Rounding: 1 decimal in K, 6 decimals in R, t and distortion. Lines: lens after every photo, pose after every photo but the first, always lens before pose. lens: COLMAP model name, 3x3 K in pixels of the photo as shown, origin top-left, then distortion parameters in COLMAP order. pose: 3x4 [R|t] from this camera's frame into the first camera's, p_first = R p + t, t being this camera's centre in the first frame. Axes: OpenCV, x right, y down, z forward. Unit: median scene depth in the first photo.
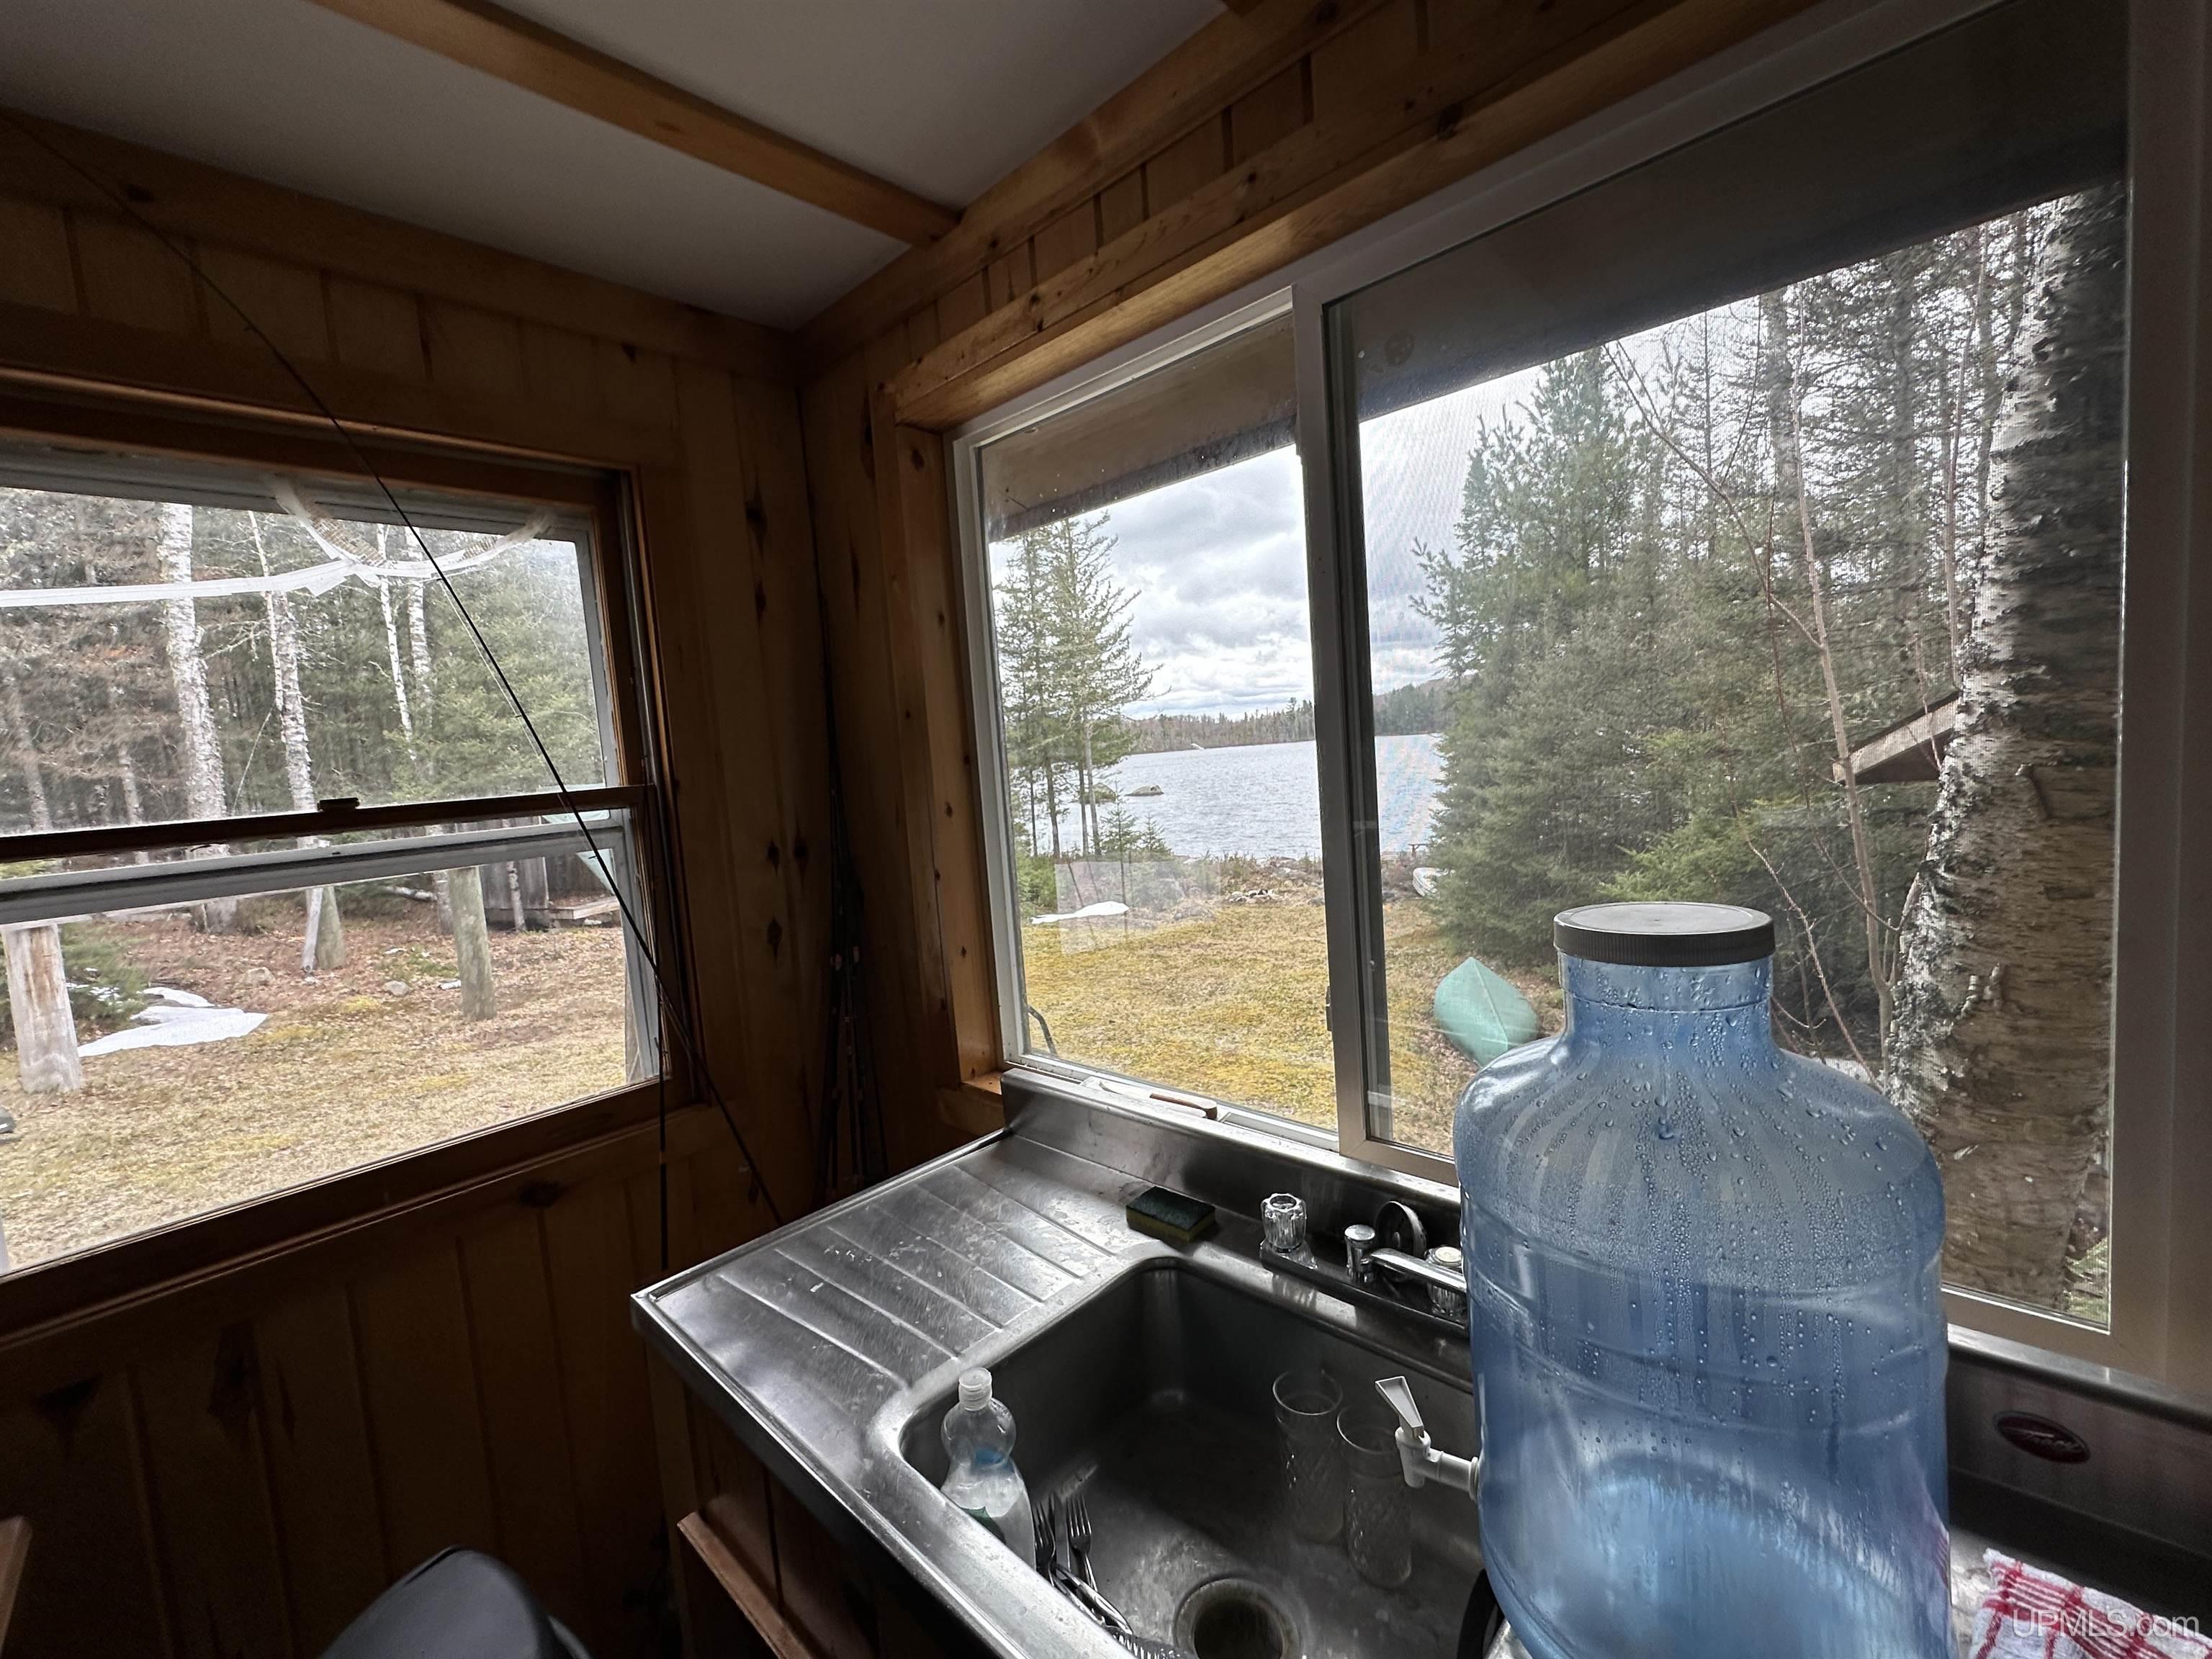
lens RADIAL K [[905.5, 0, 1115.3], [0, 905.5, 824.0], [0, 0, 1]] dist [-0.005044, 0.001052]
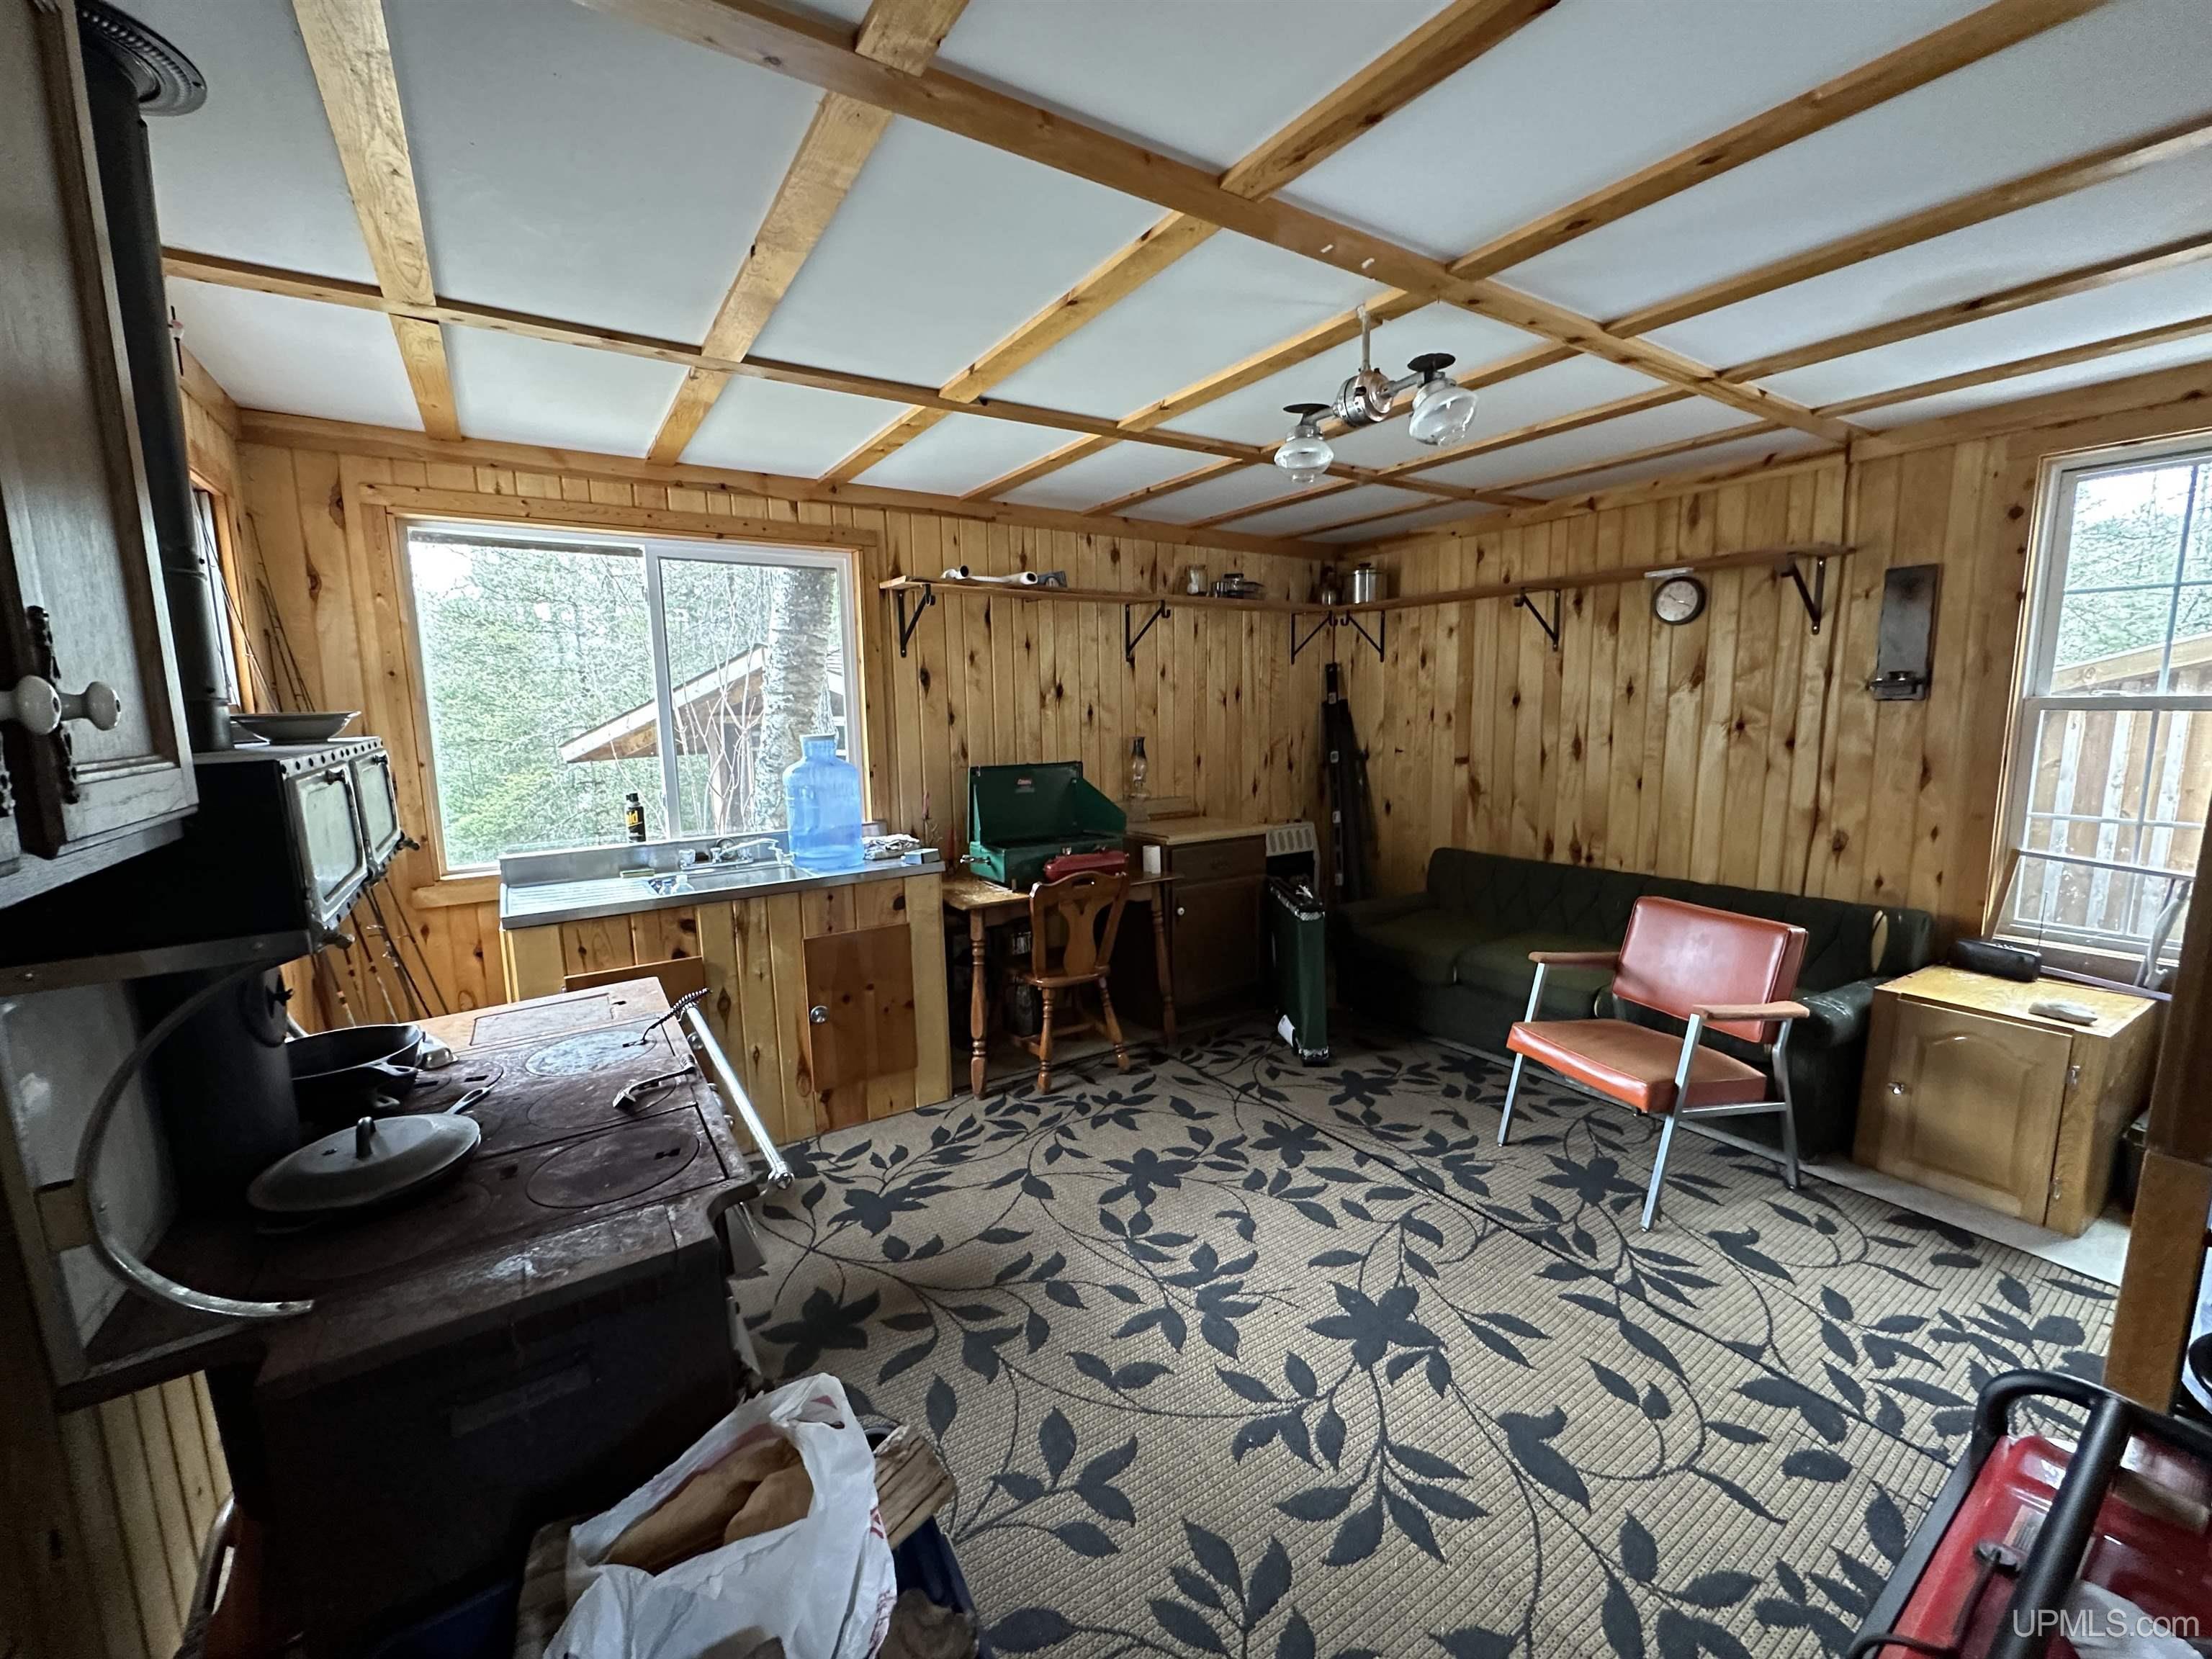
lens RADIAL K [[905.5, 0, 1108.9], [0, 905.5, 831.1], [0, 0, 1]] dist [-0.005044, 0.001052]
pose [[0.223024, -0.071008, 0.972223, -1.971509], [0.073860, 0.995707, 0.055780, 0.225391], [-0.972011, 0.059368, 0.227312, -0.877628]]
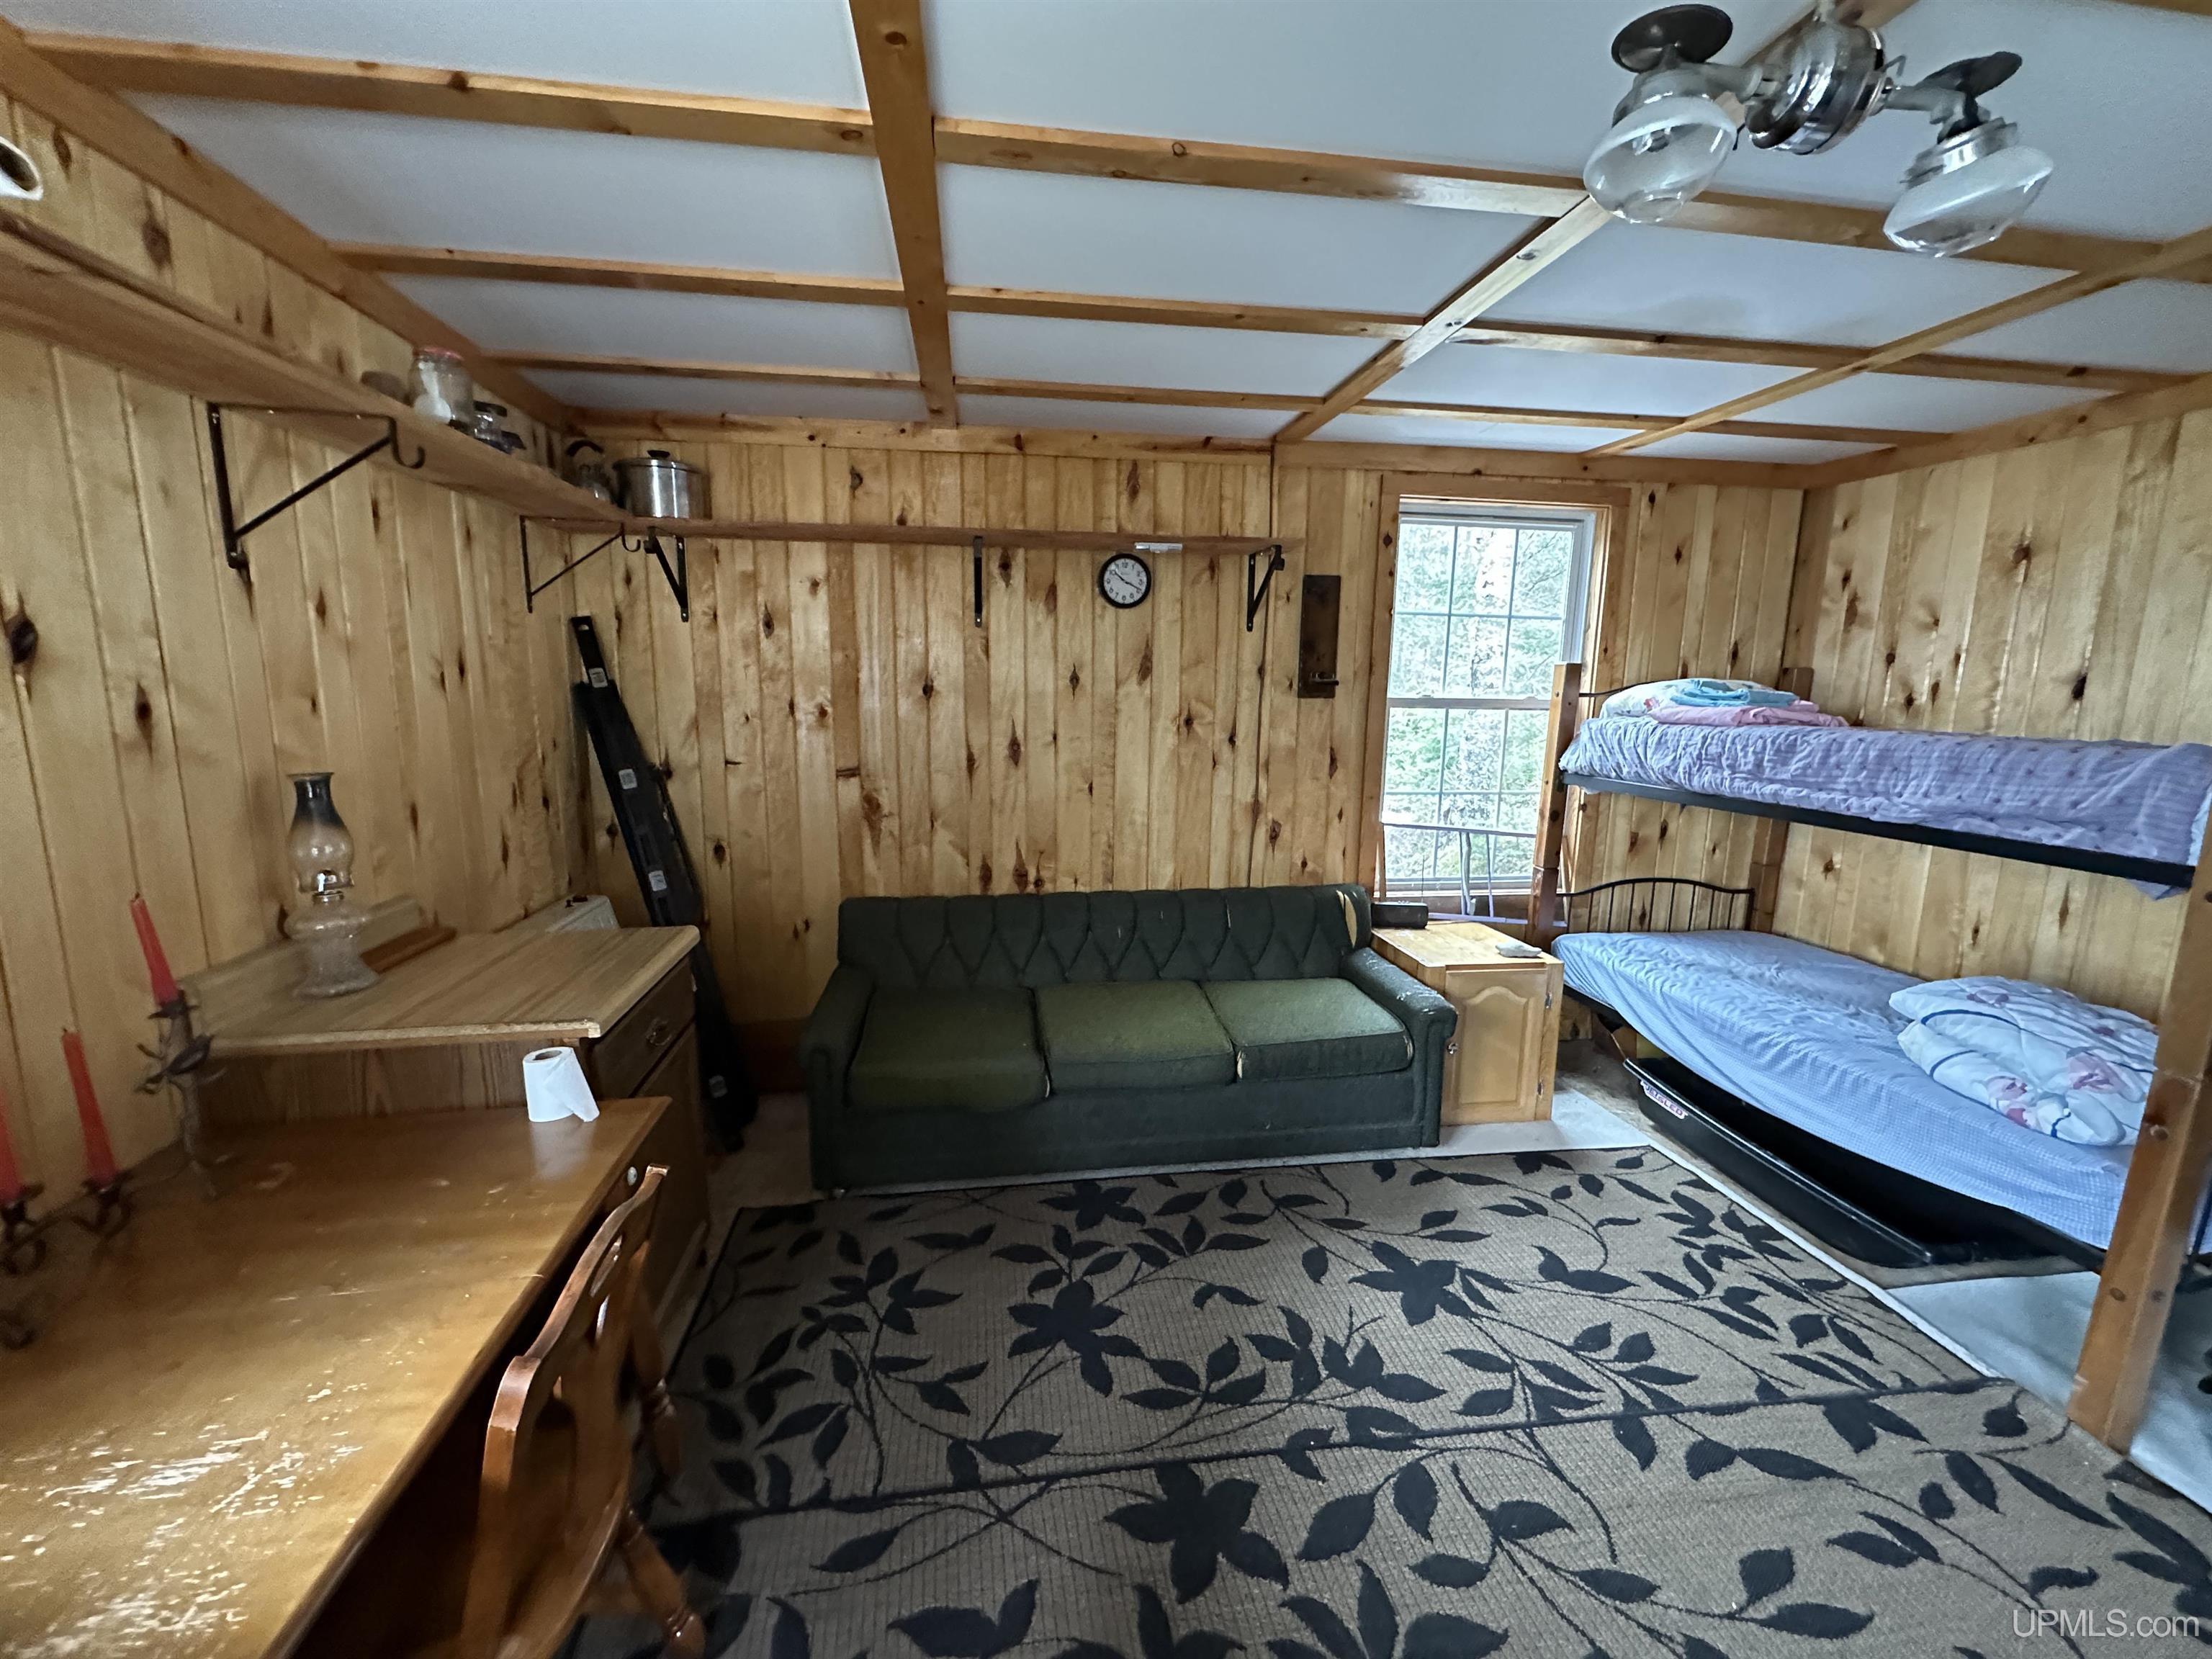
lens RADIAL K [[905.5, 0, 1108.1], [0, 905.5, 830.3], [0, 0, 1]] dist [-0.005044, 0.001052]
pose [[-0.786739, -0.043463, 0.615754, -0.378455], [0.087272, 0.979667, 0.180656, 0.026131], [-0.611086, 0.195867, -0.766949, 0.031555]]
